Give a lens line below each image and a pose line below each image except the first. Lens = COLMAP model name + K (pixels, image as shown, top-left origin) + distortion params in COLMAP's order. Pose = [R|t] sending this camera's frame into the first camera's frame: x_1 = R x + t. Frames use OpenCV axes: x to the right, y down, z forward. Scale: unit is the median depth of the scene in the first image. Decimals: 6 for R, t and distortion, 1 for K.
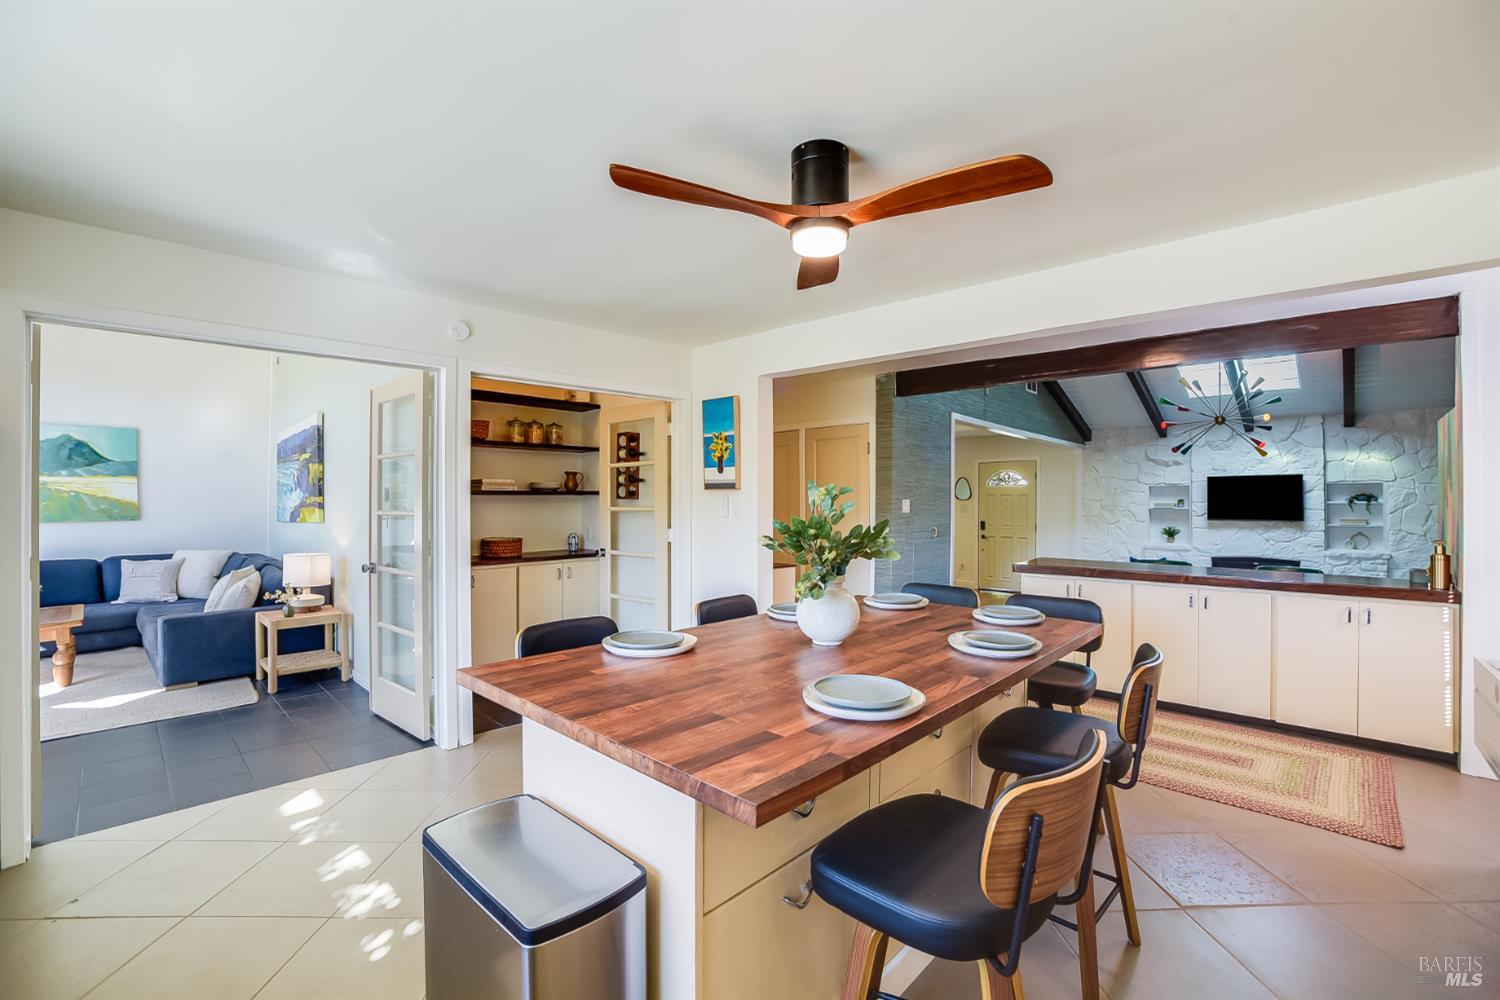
lens RADIAL K [[670.7, 0, 750.0], [0, 670.7, 500.0], [0, 0, 1]] dist [-0.001616, -0.000095]
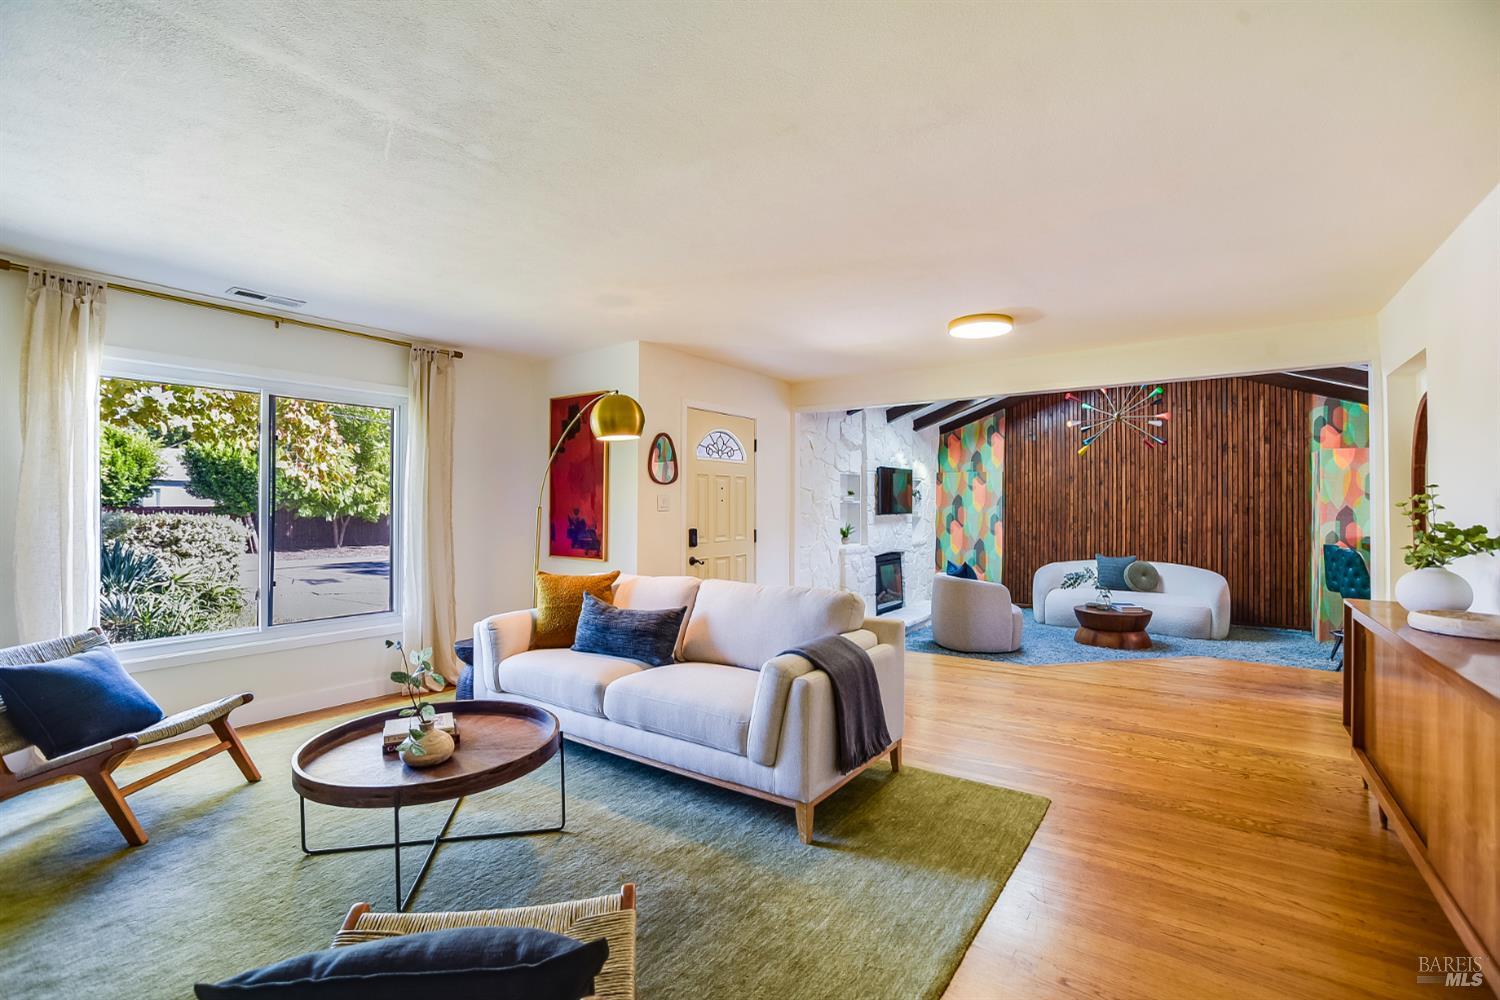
lens RADIAL K [[670.7, 0, 750.0], [0, 670.7, 500.0], [0, 0, 1]] dist [-0.001616, -0.000095]
pose [[-0.144465, 0.006308, 0.989490, -0.133383], [-0.007699, 0.999942, -0.007499, 0.014125], [-0.989480, -0.008701, -0.144408, 1.029197]]
